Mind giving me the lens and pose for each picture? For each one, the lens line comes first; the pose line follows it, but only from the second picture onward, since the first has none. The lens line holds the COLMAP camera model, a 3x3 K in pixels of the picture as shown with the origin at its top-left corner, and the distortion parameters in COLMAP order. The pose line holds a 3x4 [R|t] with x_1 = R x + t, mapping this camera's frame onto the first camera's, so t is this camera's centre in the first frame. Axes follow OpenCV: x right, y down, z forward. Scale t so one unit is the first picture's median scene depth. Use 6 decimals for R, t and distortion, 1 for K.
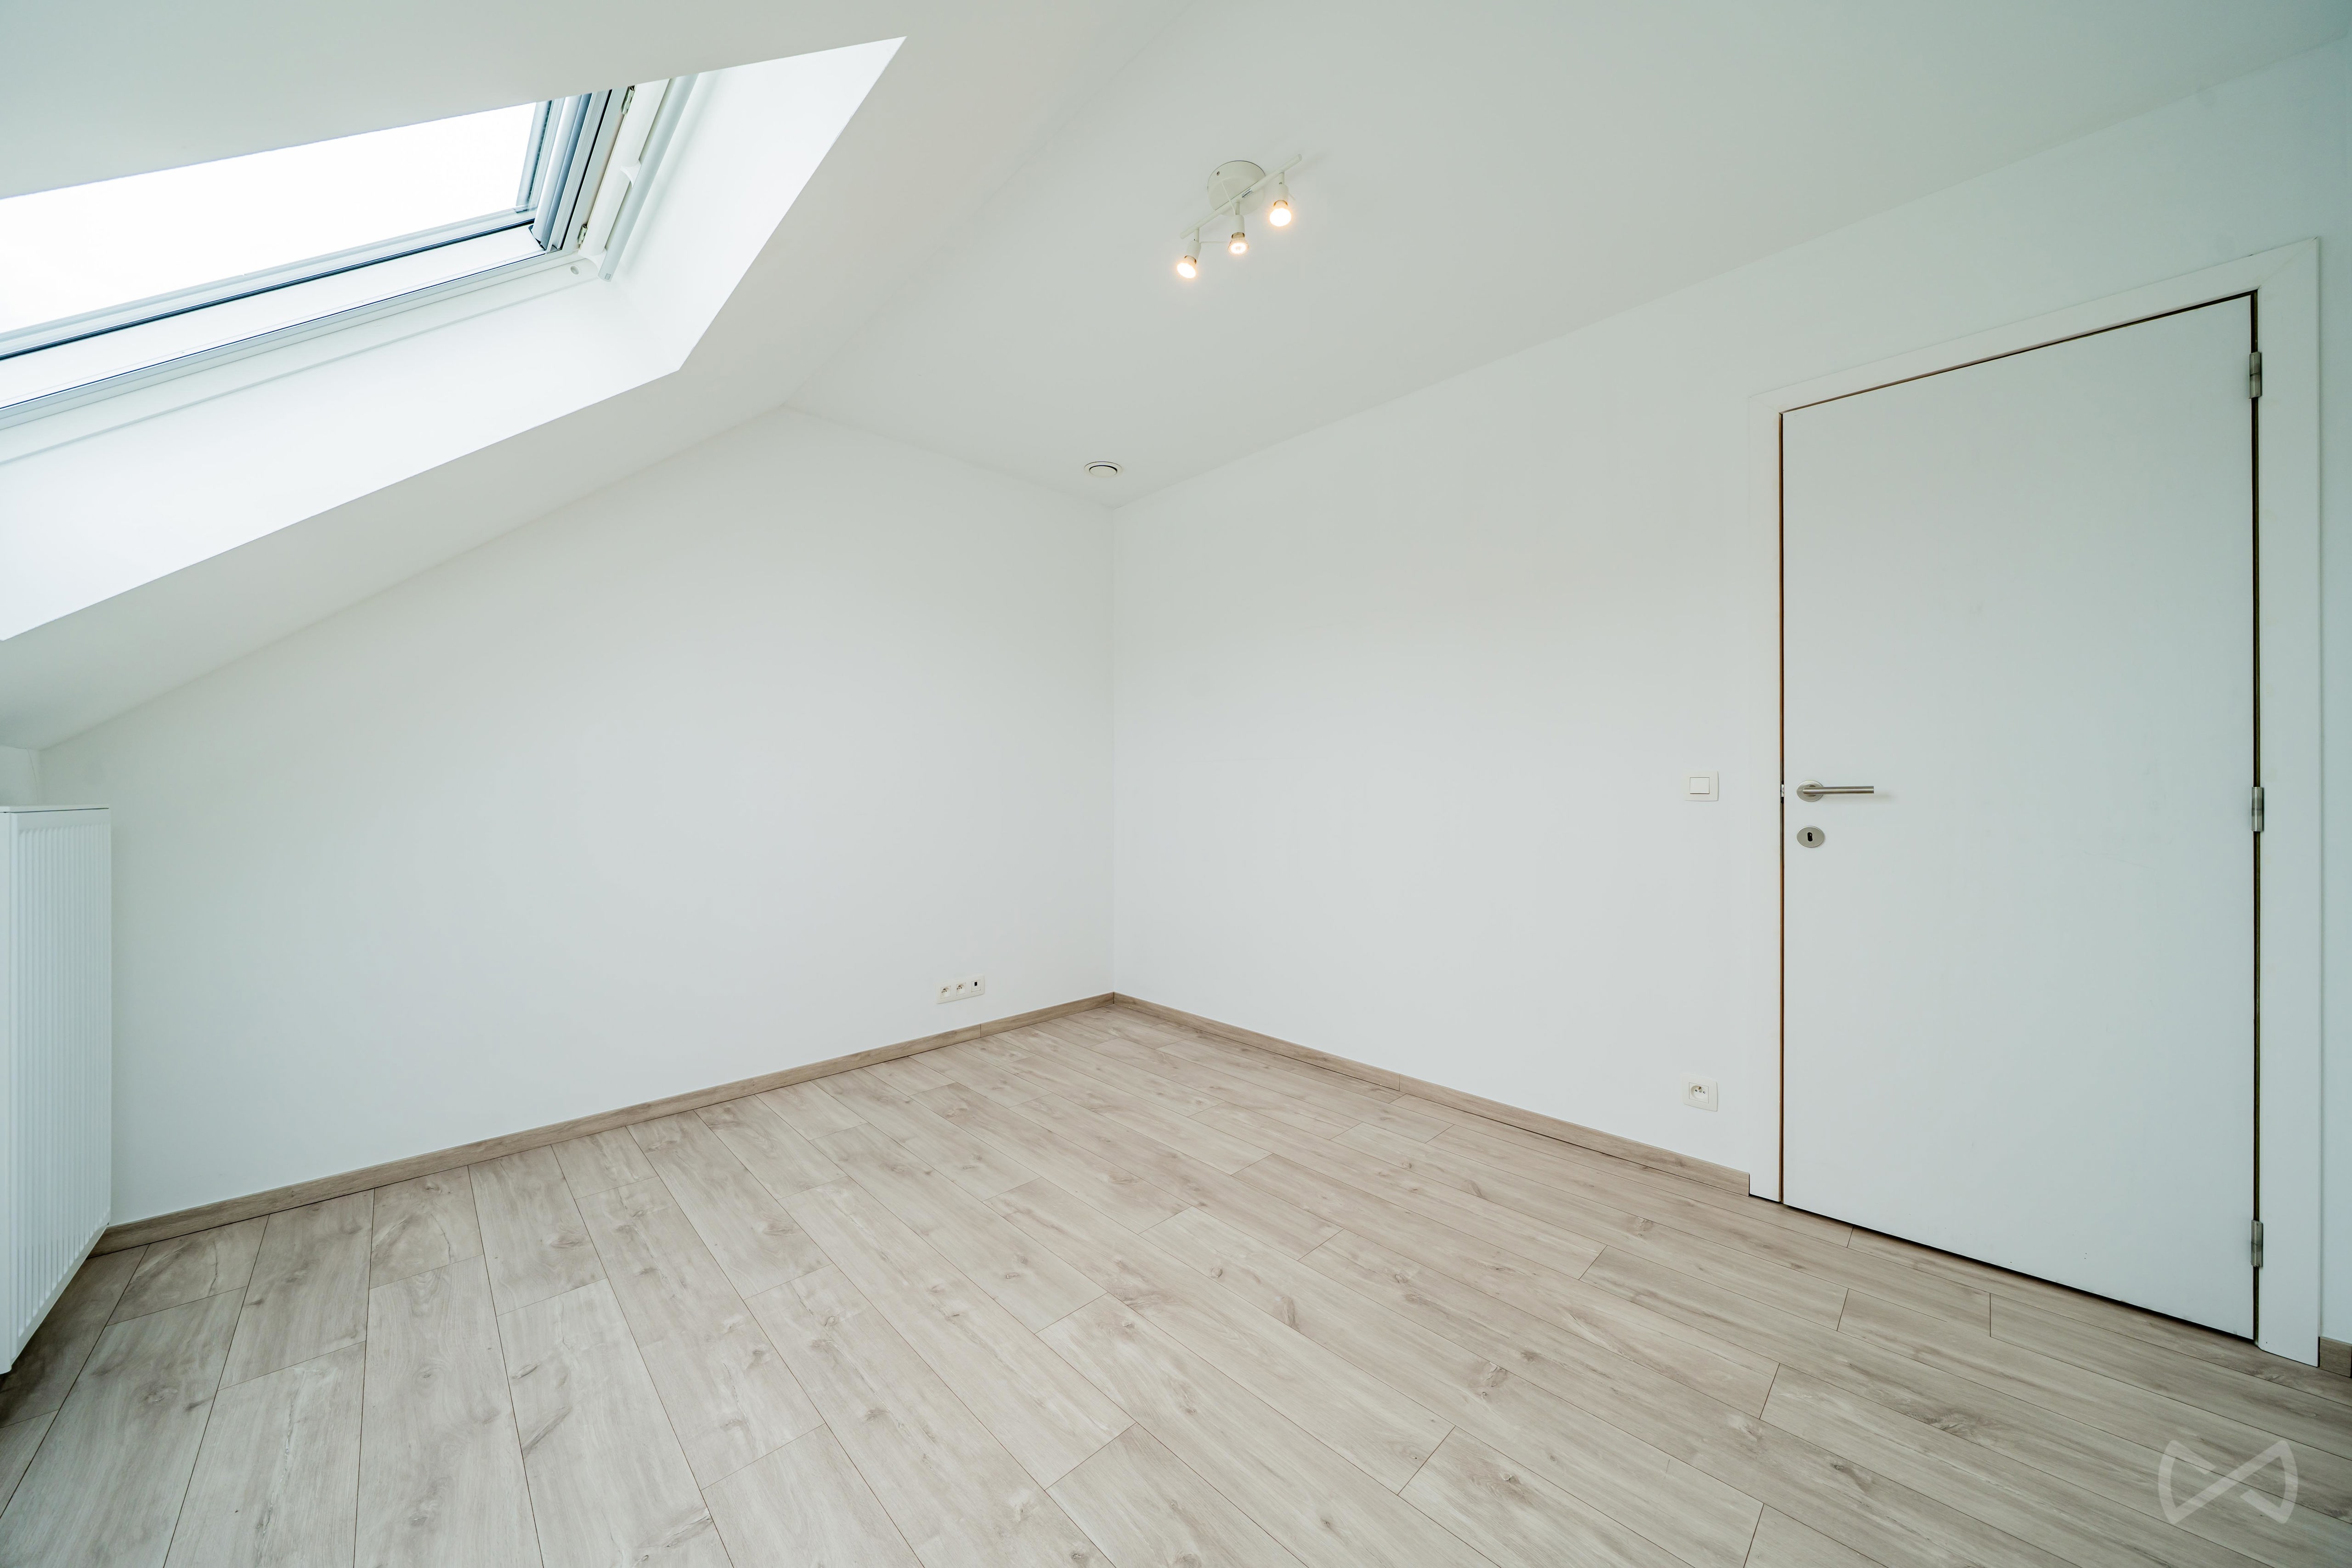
lens RADIAL K [[797.0, 0, 1171.0], [0, 797.0, 784.8], [0, 0, 1]] dist [0.000845, -0.000120]
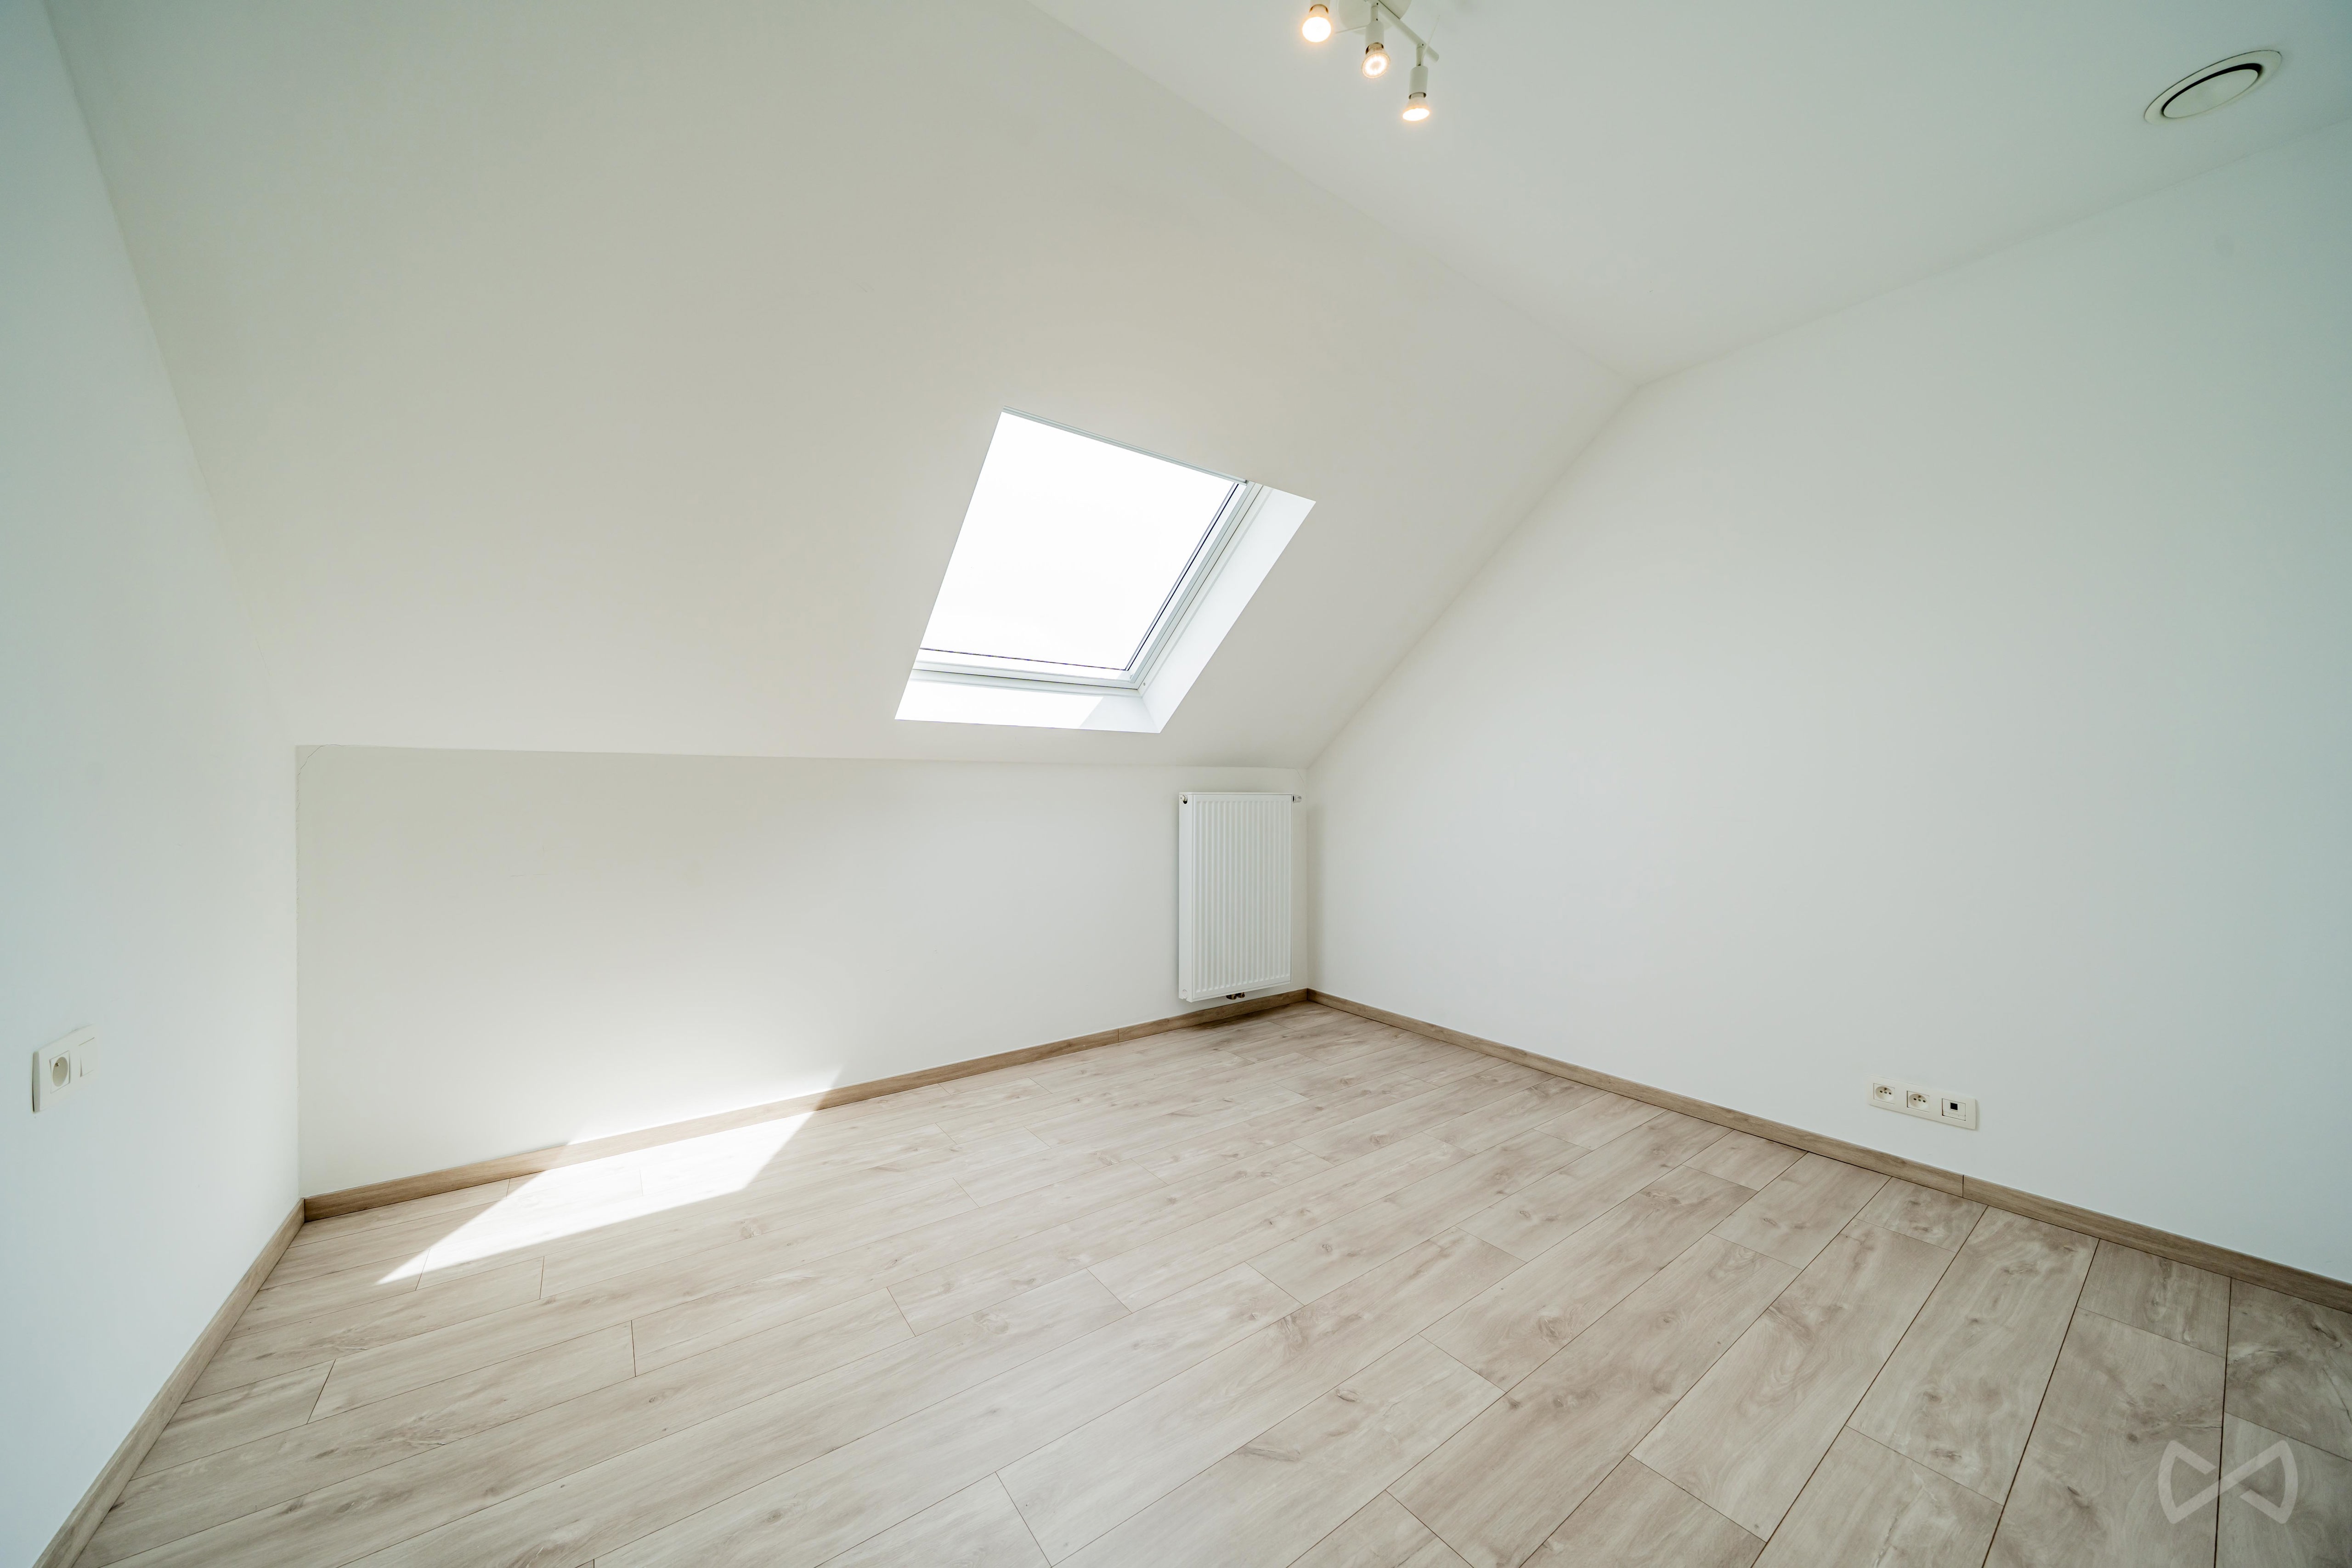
lens RADIAL K [[797.0, 0, 1171.0], [0, 797.0, 784.8], [0, 0, 1]] dist [0.000845, -0.000120]
pose [[-0.140133, -0.000411, -0.990133, 0.684192], [0.000528, 1.000000, -0.000489, 0.001040], [0.990133, -0.000591, -0.140133, 0.735663]]
